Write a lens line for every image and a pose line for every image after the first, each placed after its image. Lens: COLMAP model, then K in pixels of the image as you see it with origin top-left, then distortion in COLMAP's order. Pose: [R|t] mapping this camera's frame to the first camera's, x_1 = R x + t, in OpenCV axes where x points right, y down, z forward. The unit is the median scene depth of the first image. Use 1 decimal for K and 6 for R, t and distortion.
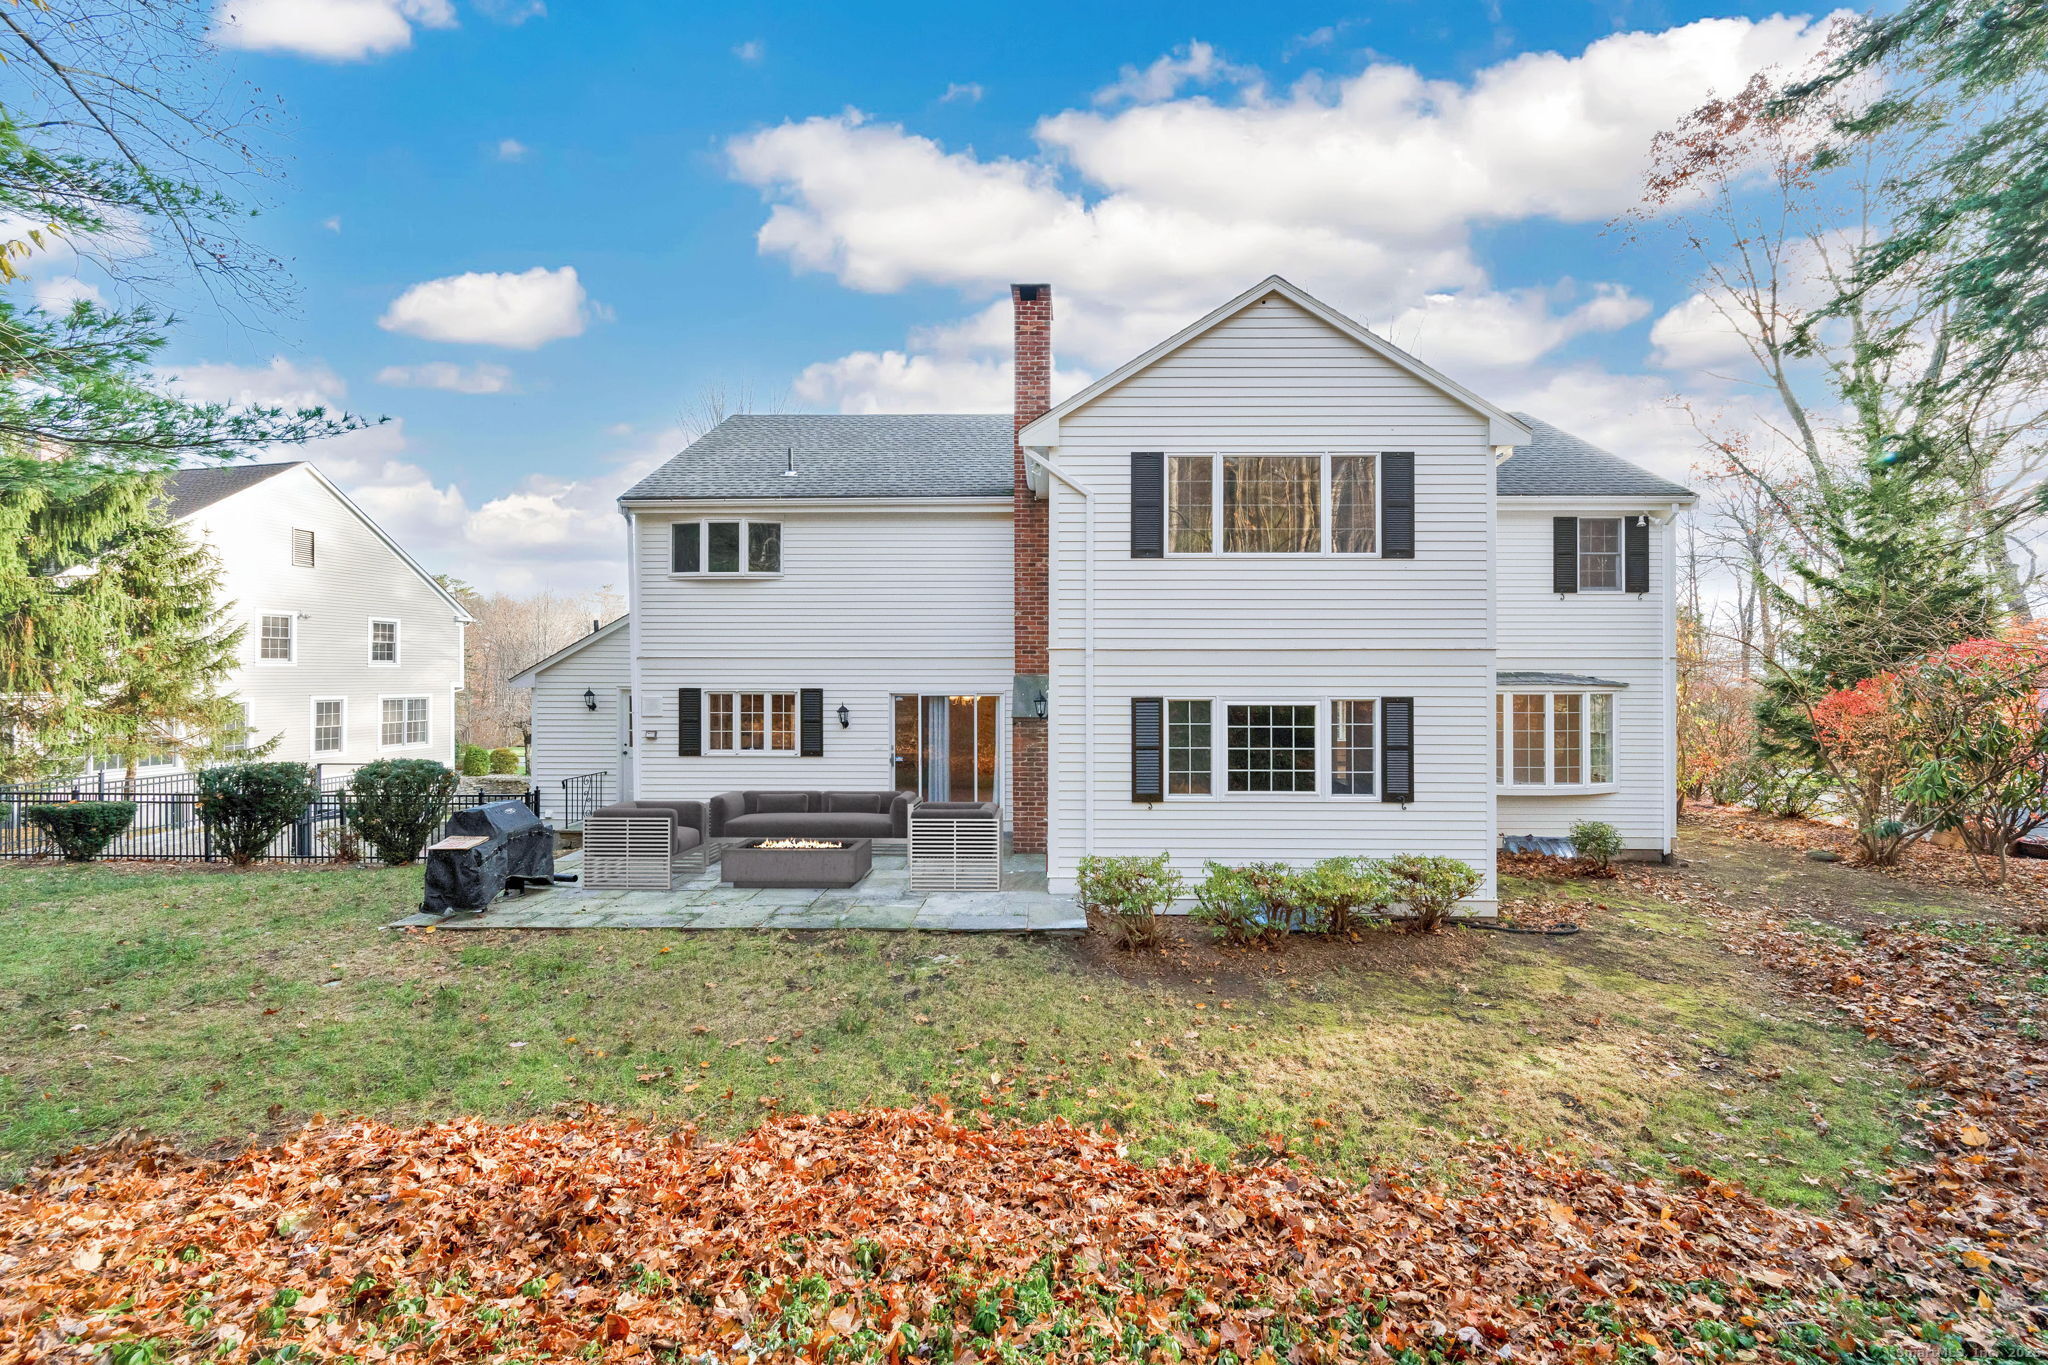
lens RADIAL K [[815.8, 0, 1031.0], [0, 815.8, 678.6], [0, 0, 1]] dist [-0.011020, -0.000107]
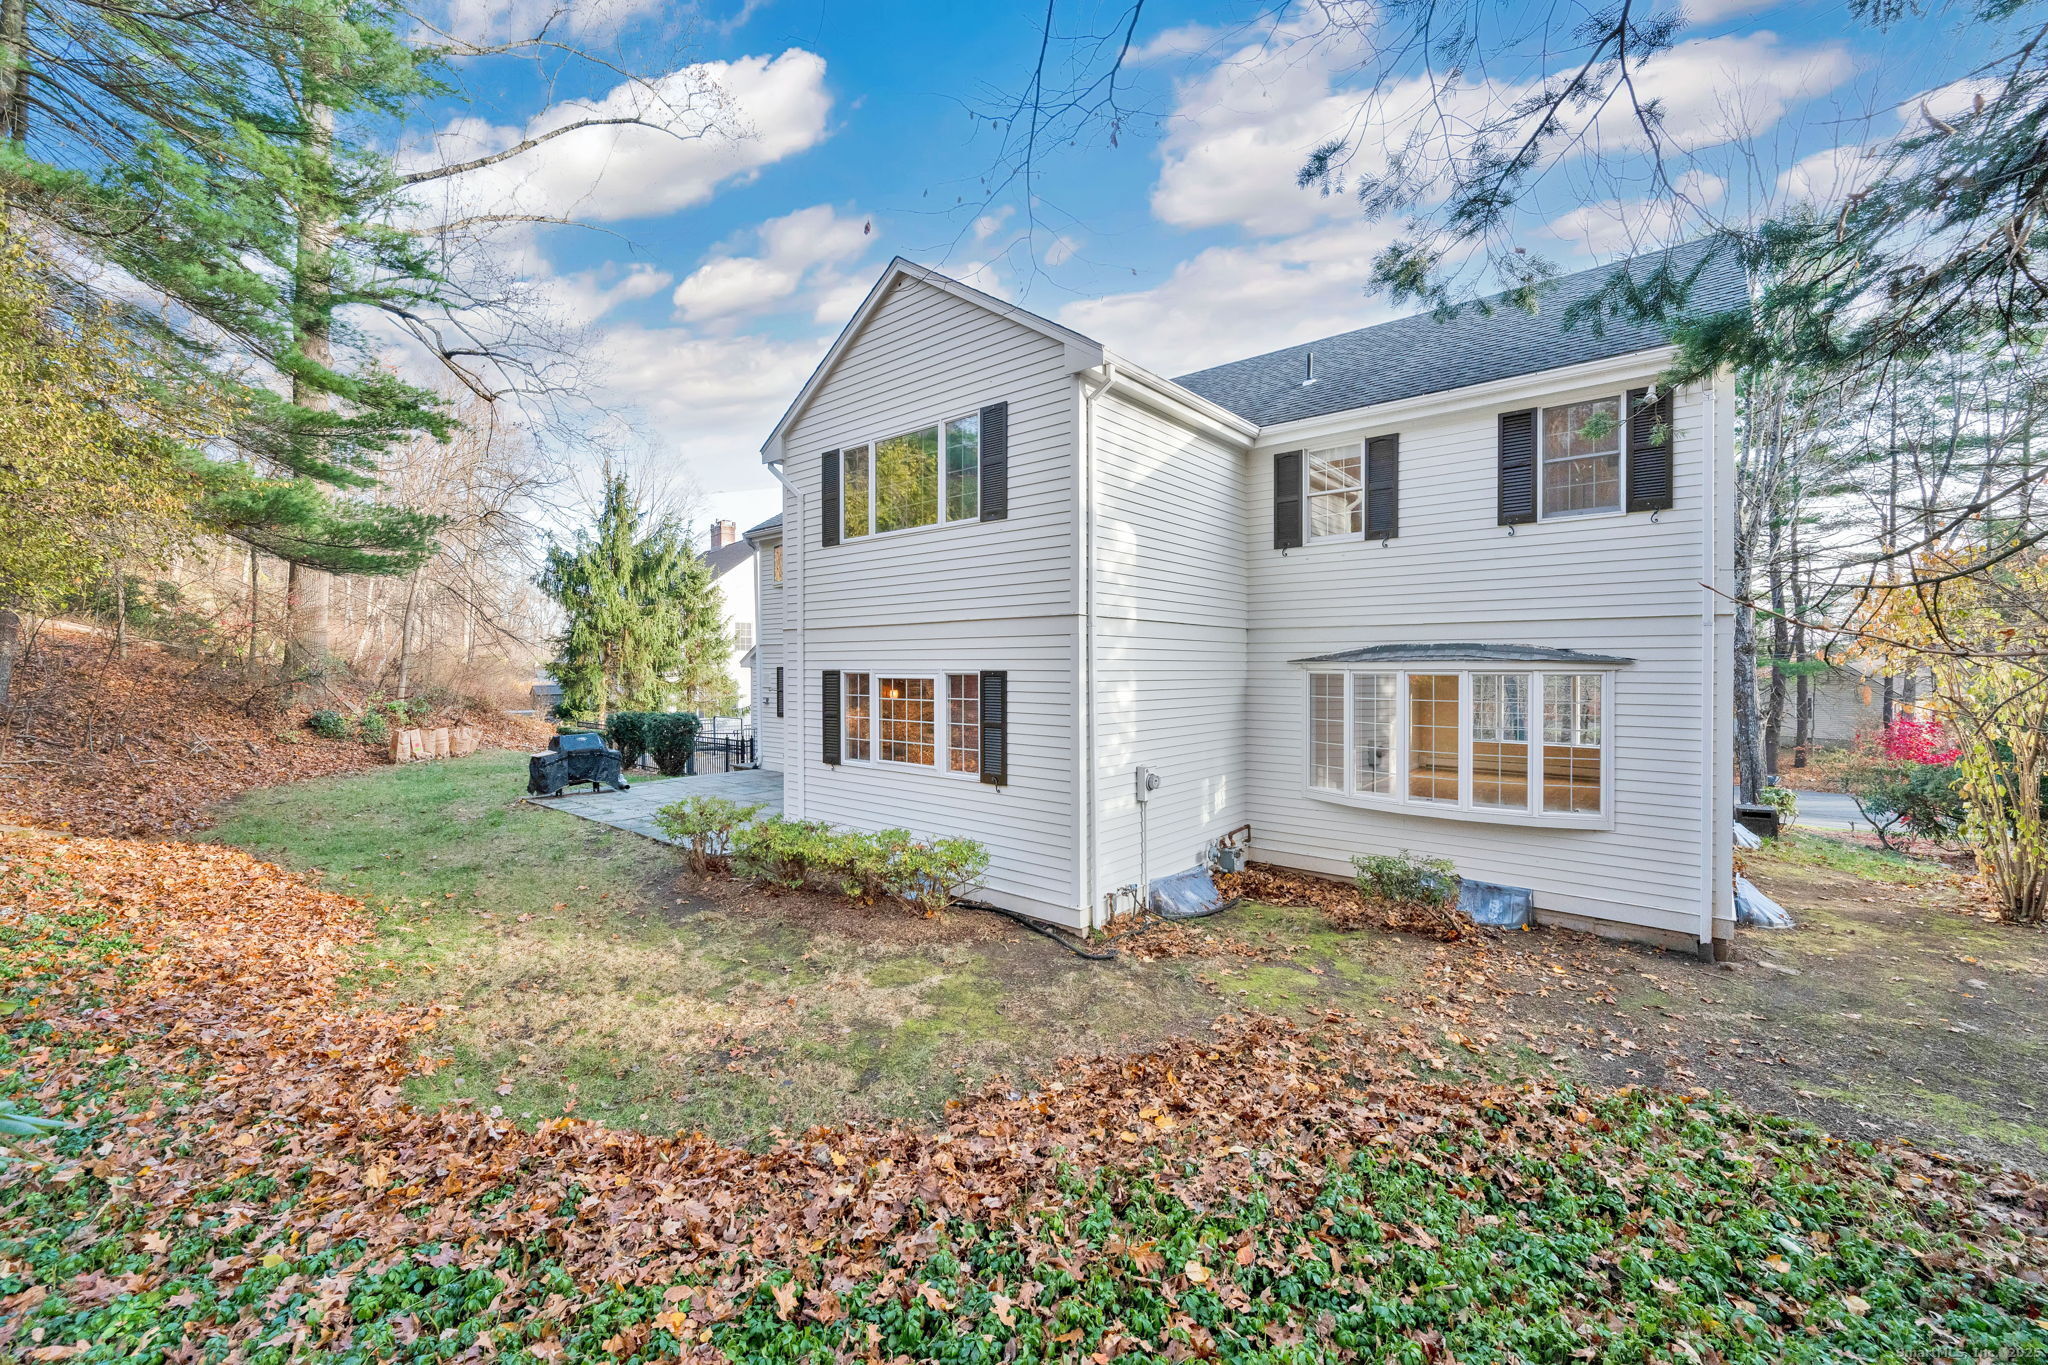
lens RADIAL K [[815.8, 0, 1032.4], [0, 815.8, 677.5], [0, 0, 1]] dist [-0.011020, -0.000107]
pose [[0.771123, 0.005237, -0.636665, 1.066658], [-0.002933, 0.999985, 0.004673, 0.026265], [0.636680, -0.001736, 0.771126, 0.310547]]
